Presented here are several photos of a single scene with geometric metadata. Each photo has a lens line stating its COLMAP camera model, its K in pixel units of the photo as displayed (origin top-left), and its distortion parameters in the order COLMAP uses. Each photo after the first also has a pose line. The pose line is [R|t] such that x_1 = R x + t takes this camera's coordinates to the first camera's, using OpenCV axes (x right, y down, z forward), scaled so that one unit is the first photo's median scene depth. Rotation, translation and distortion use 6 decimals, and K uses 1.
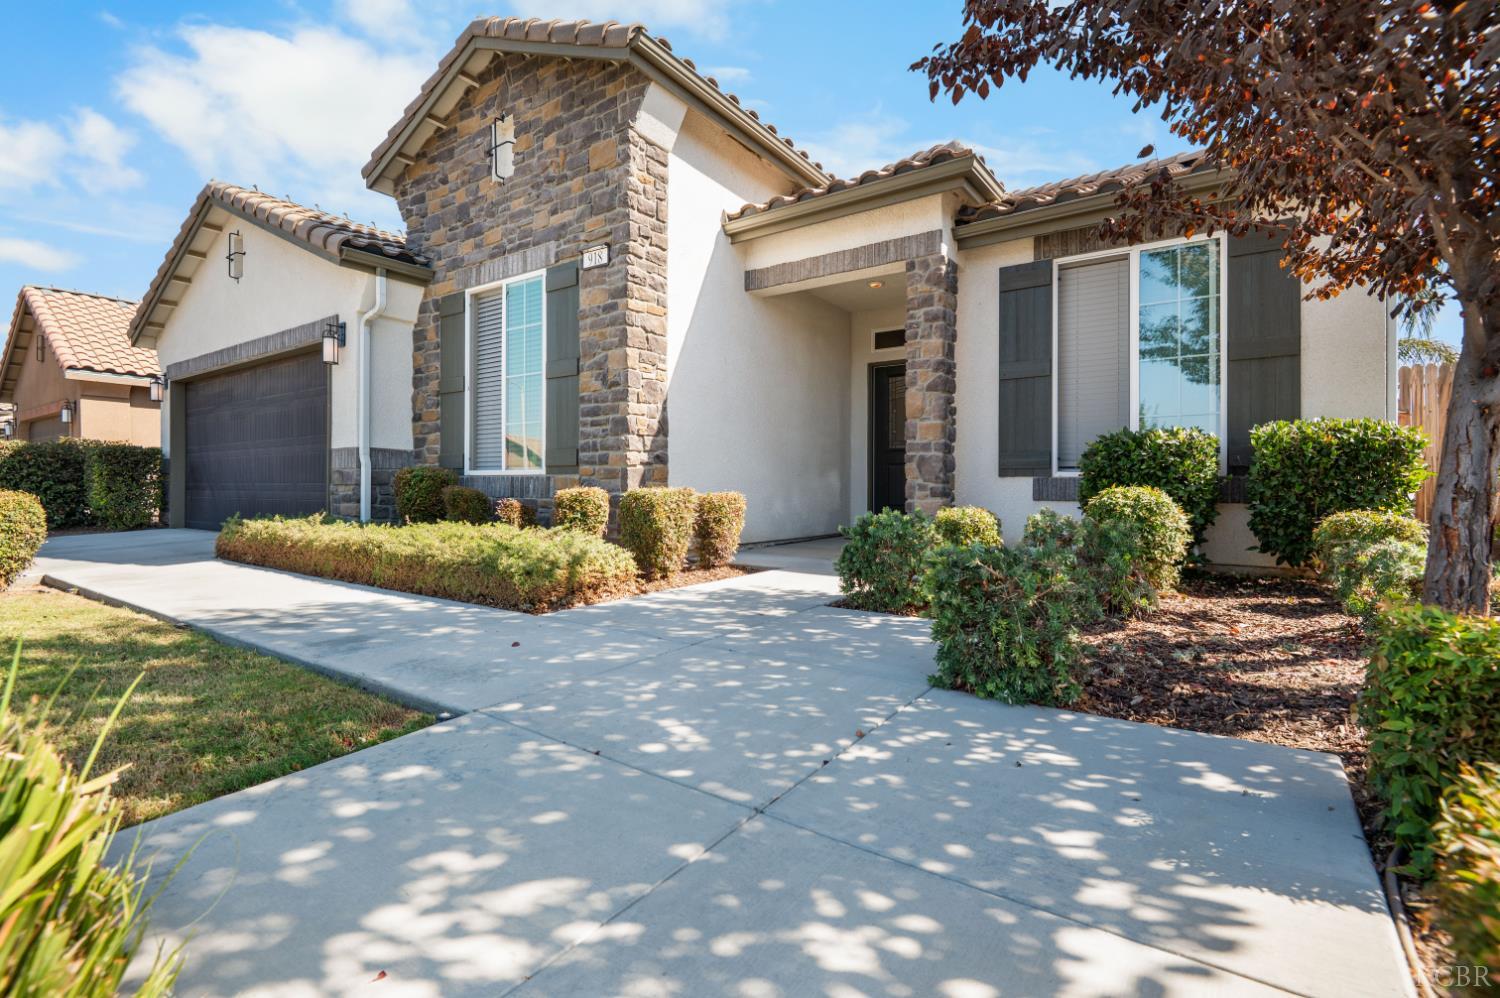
lens RADIAL K [[687.5, 0, 752.5], [0, 687.5, 494.3], [0, 0, 1]] dist [0.004875, -0.006229]
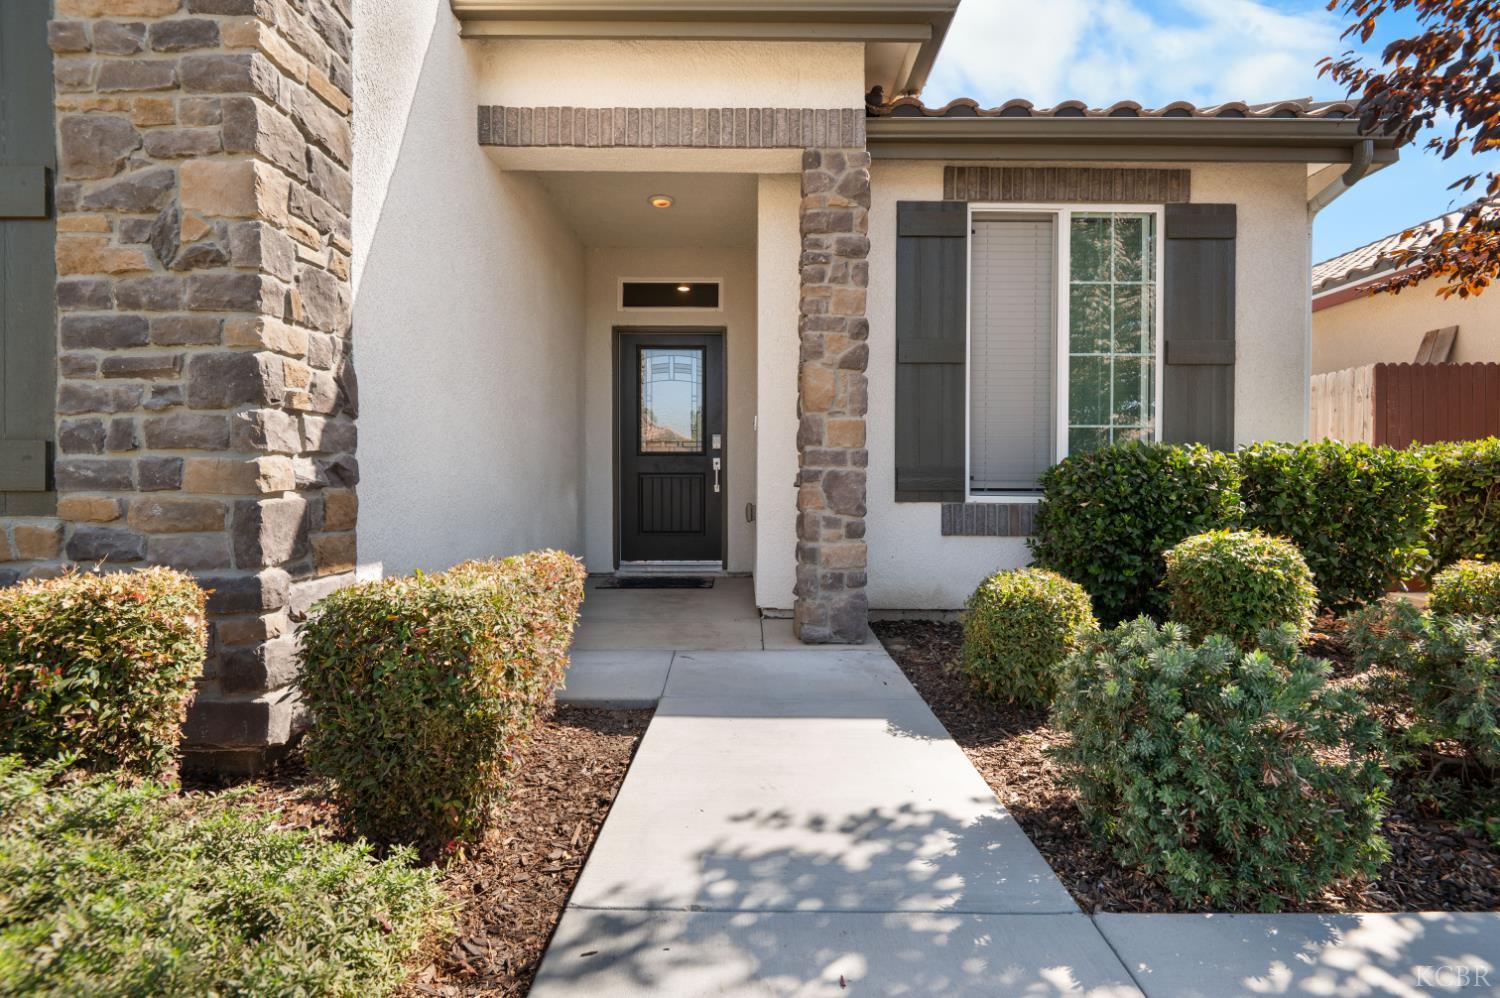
lens RADIAL K [[687.5, 0, 752.5], [0, 687.5, 495.9], [0, 0, 1]] dist [0.004875, -0.006229]
pose [[0.816827, -0.010611, 0.576785, -0.171411], [0.005798, 0.999931, 0.010184, -0.041622], [-0.576854, -0.004975, 0.816832, 0.541920]]
